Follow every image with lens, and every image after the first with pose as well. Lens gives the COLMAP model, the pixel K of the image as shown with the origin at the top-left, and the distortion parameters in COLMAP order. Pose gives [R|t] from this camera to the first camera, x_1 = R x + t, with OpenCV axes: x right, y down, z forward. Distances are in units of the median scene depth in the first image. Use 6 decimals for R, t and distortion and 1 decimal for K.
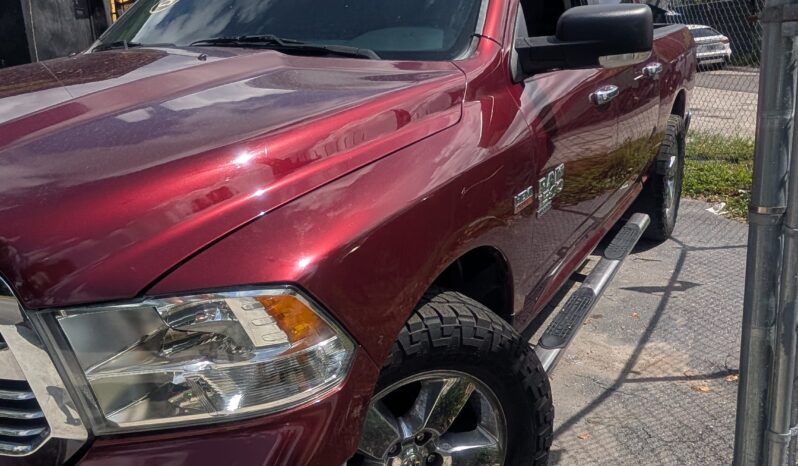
lens RADIAL K [[313.6, 0, 399.0], [0, 313.6, 233.0], [0, 0, 1]] dist [-0.000673, 0.000113]
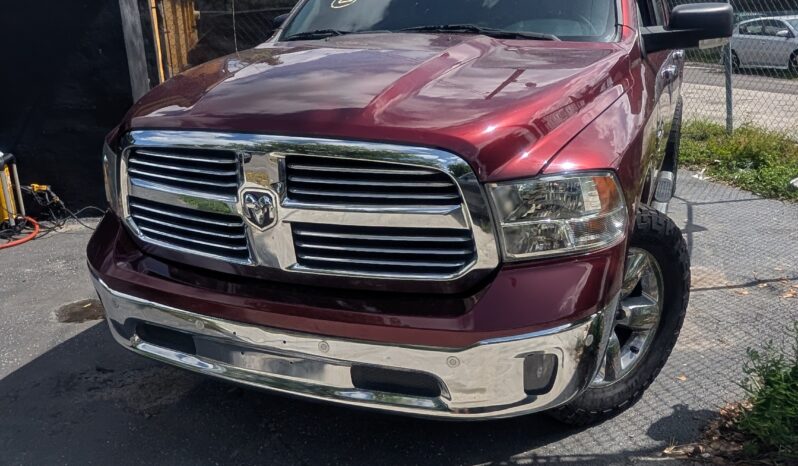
lens RADIAL K [[293.4, 0, 399.0], [0, 293.4, 213.5], [0, 0, 1]] dist [-0.001585, -0.000163]
pose [[0.998888, -0.023876, 0.040654, -0.568444], [0.023907, 0.999714, -0.000270, 0.135472], [-0.040636, 0.001241, 0.999173, -0.191560]]
